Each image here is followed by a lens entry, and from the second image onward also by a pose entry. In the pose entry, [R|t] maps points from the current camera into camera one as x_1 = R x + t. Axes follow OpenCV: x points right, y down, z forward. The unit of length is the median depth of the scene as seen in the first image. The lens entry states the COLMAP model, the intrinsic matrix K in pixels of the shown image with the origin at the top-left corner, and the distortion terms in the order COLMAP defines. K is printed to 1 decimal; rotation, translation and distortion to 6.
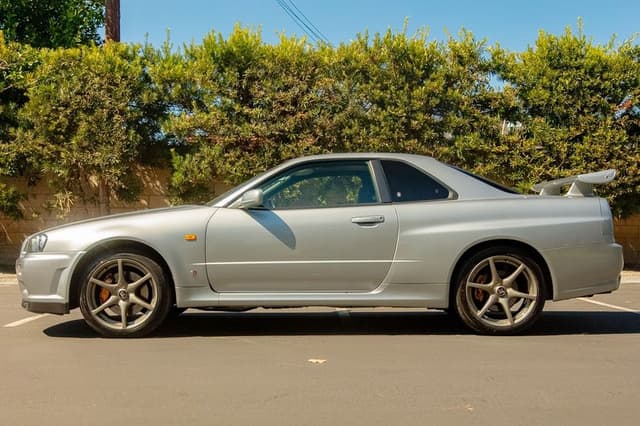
lens RADIAL K [[779.6, 0, 317.2], [0, 779.6, 221.3], [0, 0, 1]] dist [0.025064, 0.012013]
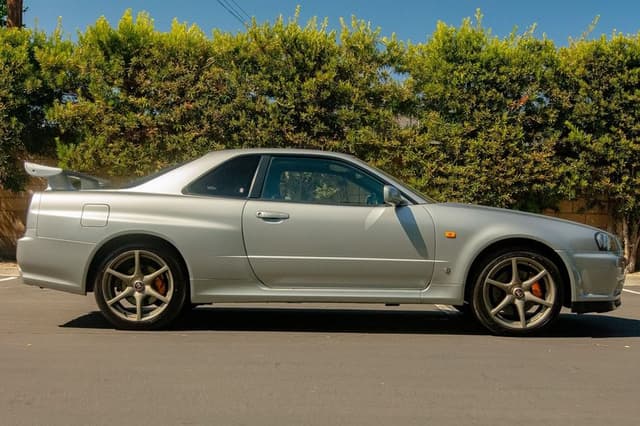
lens RADIAL K [[779.6, 0, 317.2], [0, 779.6, 221.3], [0, 0, 1]] dist [0.025064, 0.012013]
pose [[0.999501, 0.019175, -0.025113, 0.167624], [-0.019043, 0.999804, 0.005470, -0.000104], [0.025213, -0.004989, 0.999670, 0.030255]]
